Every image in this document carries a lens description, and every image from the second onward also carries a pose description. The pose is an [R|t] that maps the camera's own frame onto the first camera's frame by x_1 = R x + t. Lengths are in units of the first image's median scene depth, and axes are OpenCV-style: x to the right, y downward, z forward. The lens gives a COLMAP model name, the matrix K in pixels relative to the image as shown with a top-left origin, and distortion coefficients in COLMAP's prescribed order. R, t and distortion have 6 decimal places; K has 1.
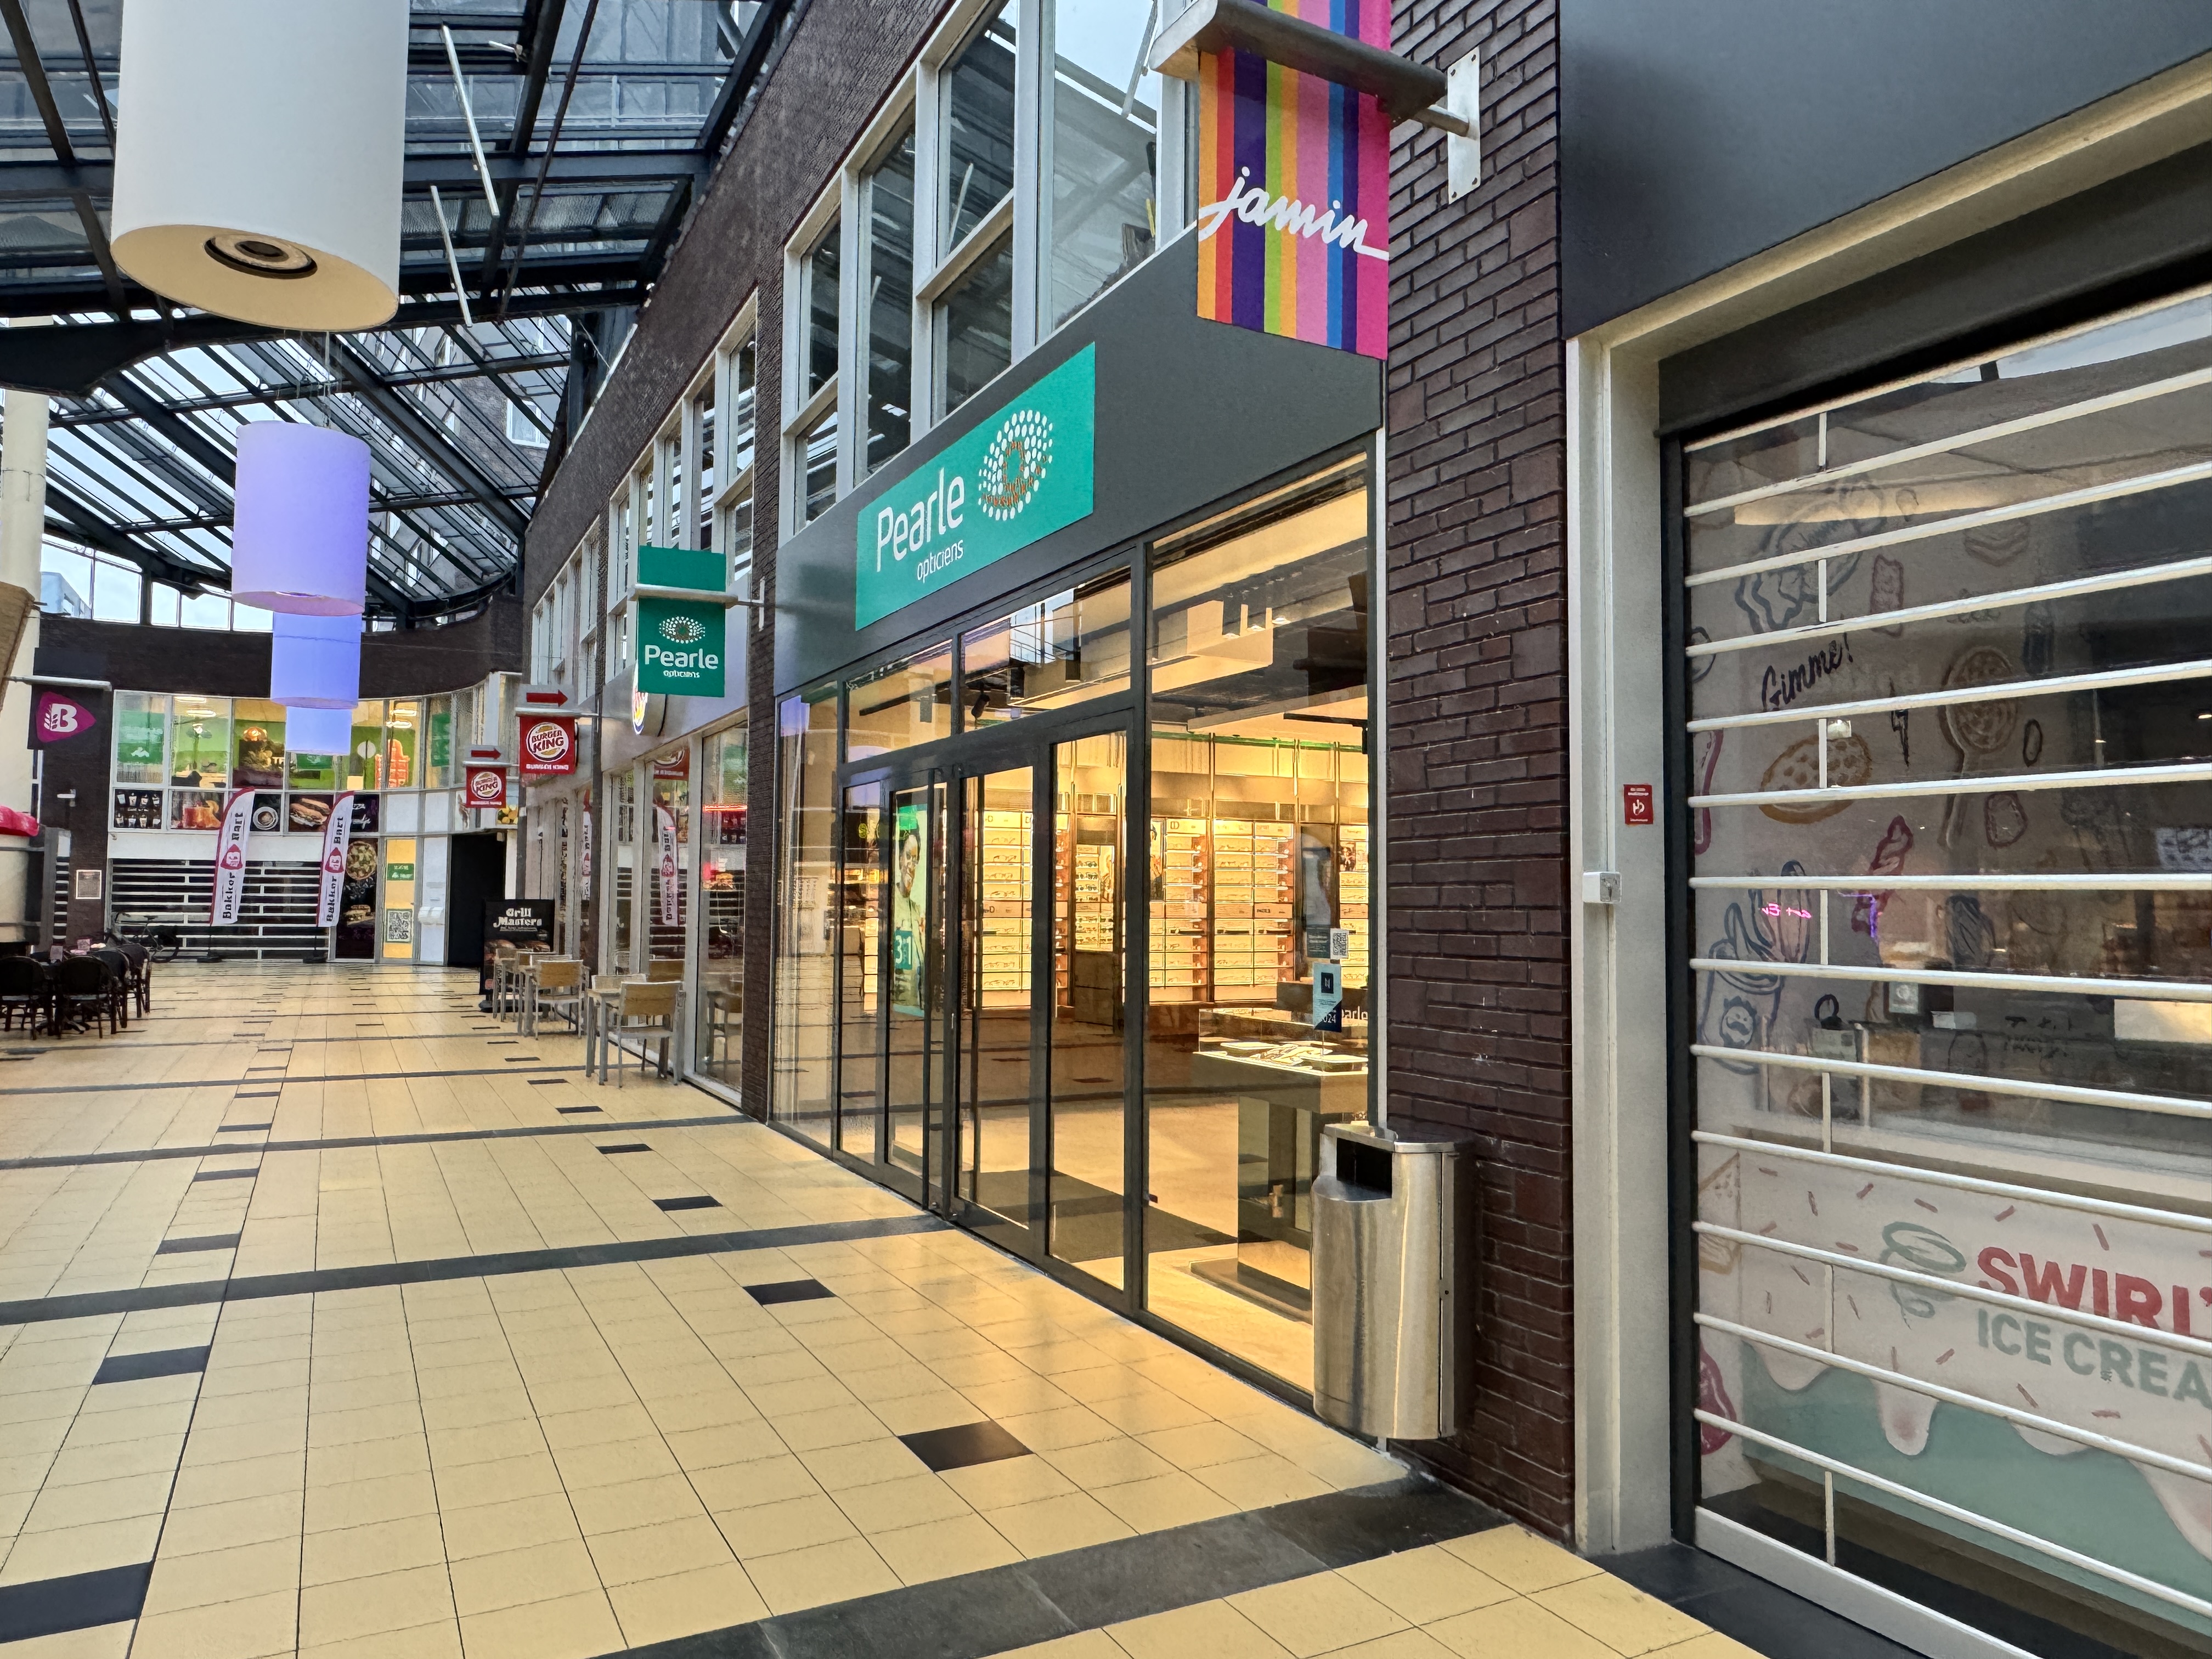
lens RADIAL K [[1485.1, 0, 1105.4], [0, 1485.1, 832.0], [0, 0, 1]] dist [-0.007684, 0.007623]
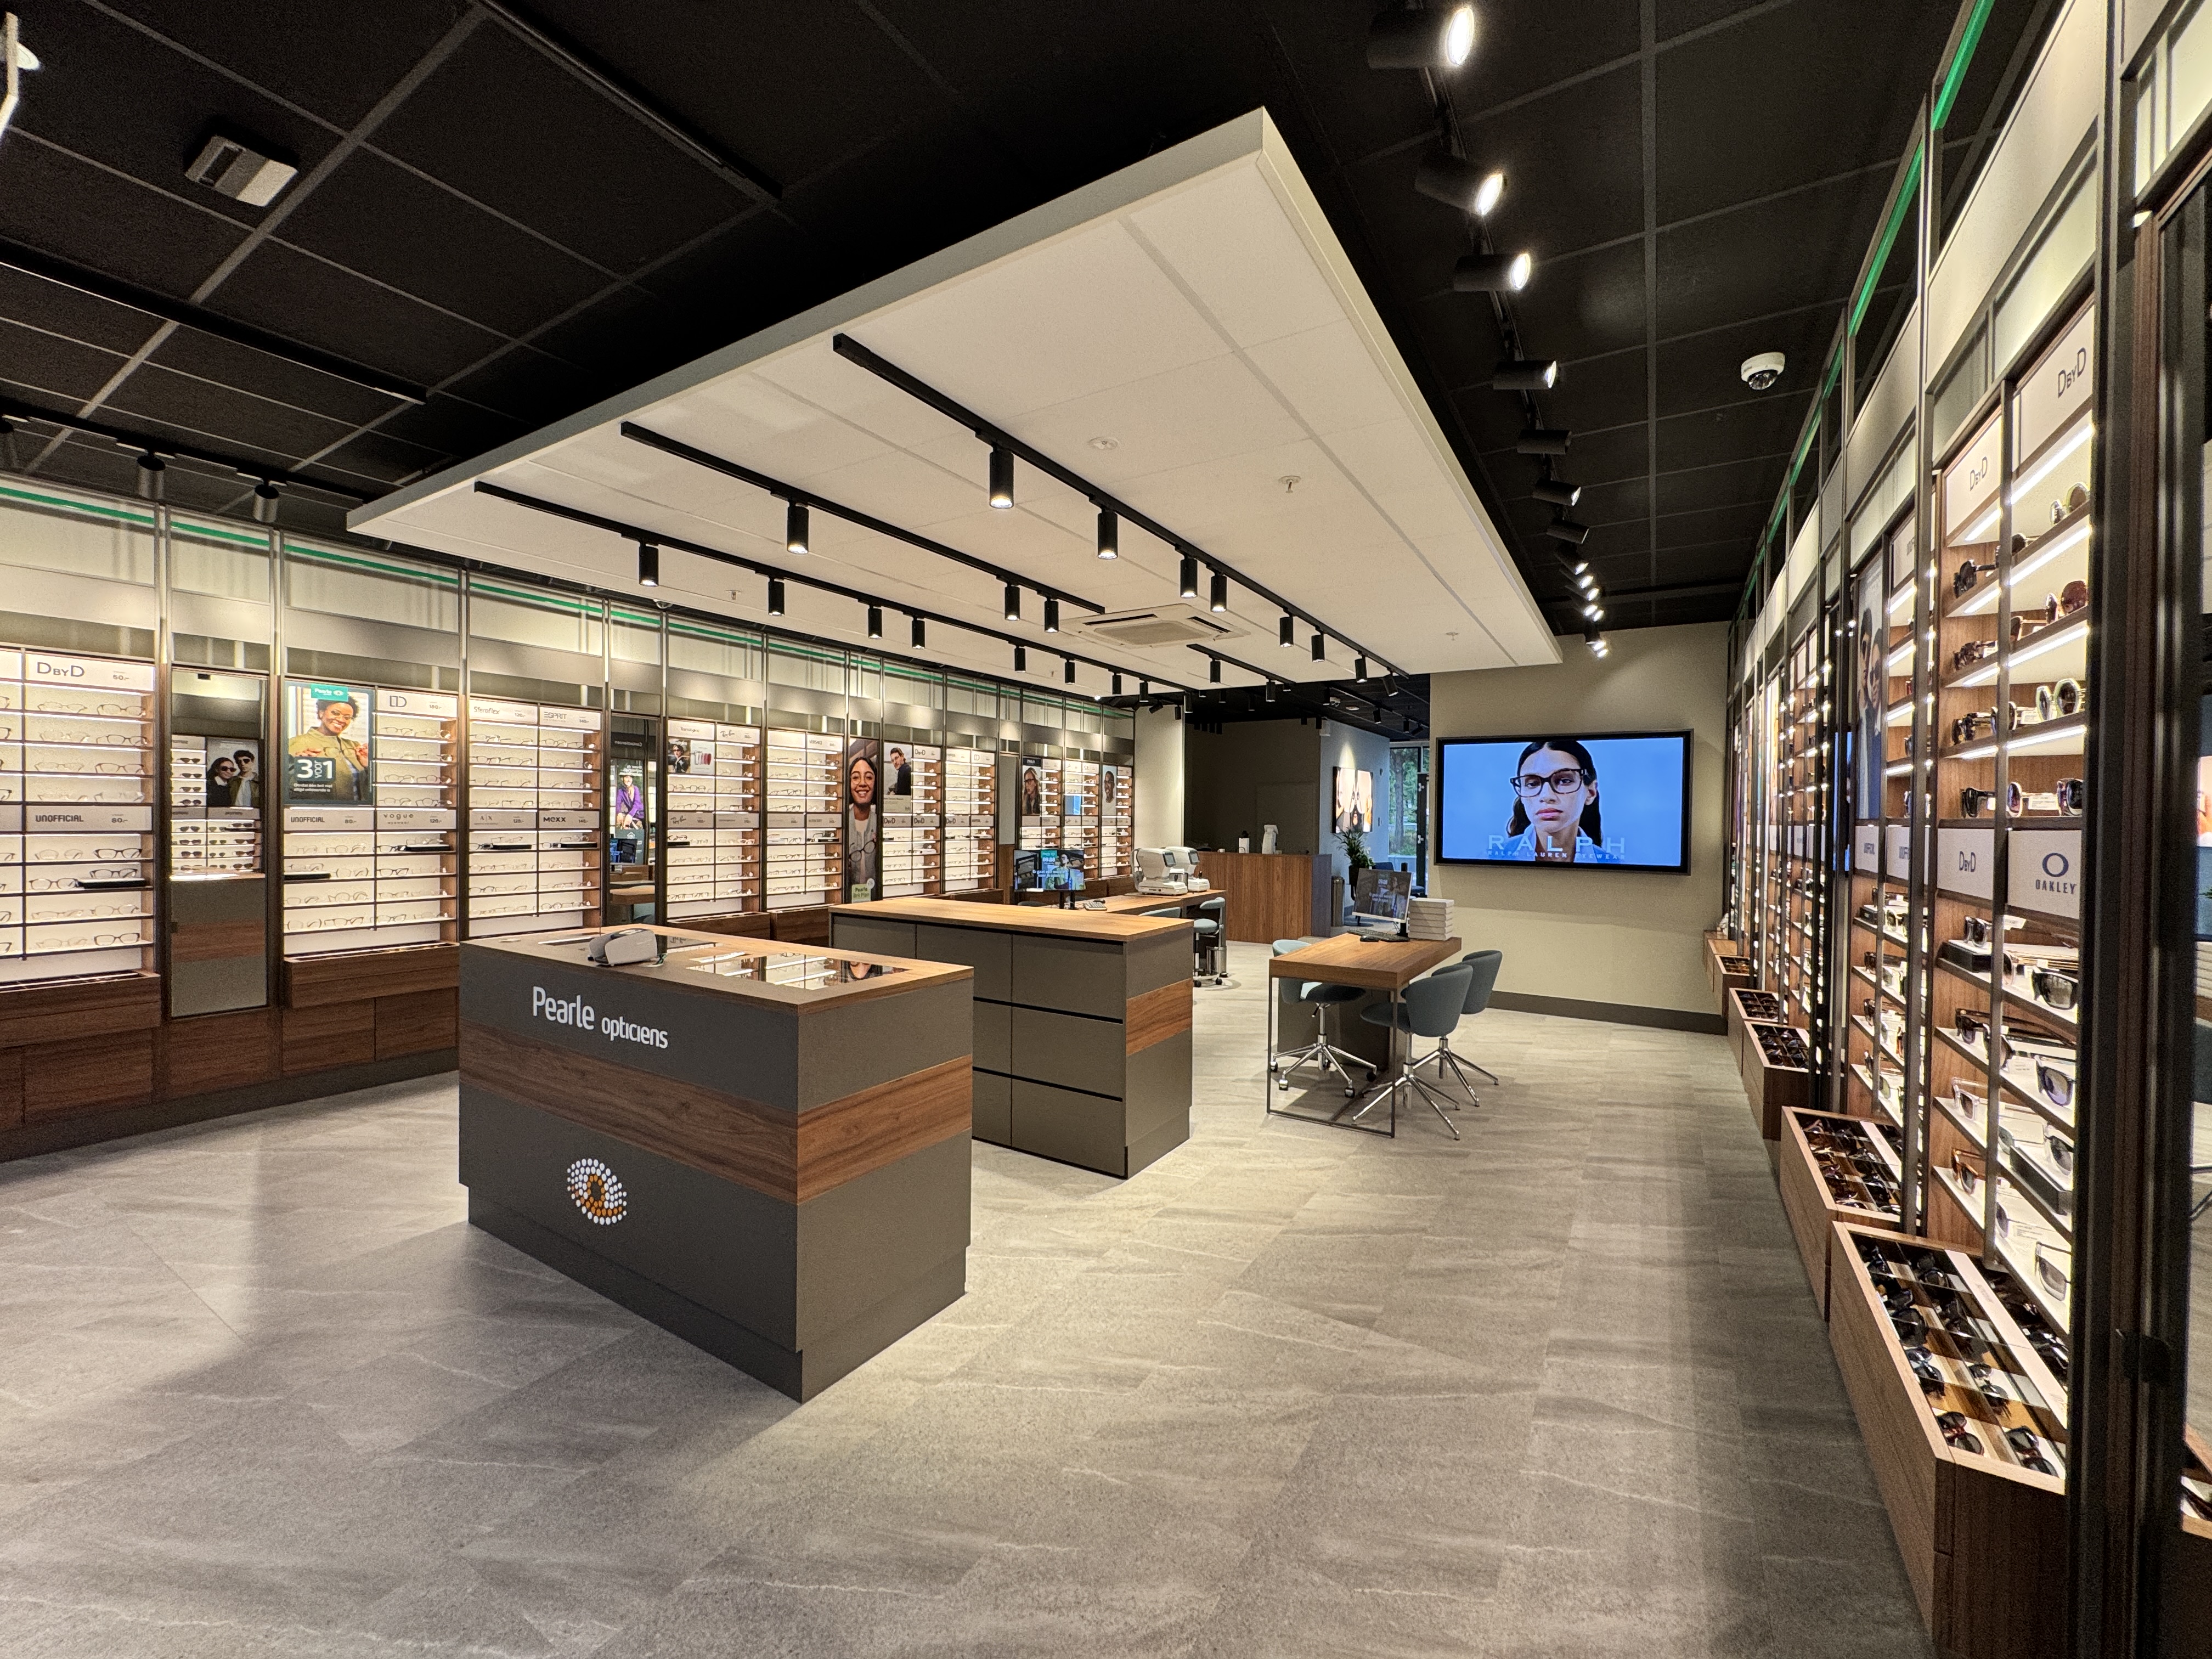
lens RADIAL K [[885.8, 0, 1103.6], [0, 885.8, 824.9], [0, 0, 1]] dist [-0.002625, 0.000274]
pose [[0.866684, -0.002008, 0.498854, 0.252742], [-0.029192, 0.998074, 0.054734, 0.043840], [-0.498003, -0.062000, 0.864956, 0.907875]]
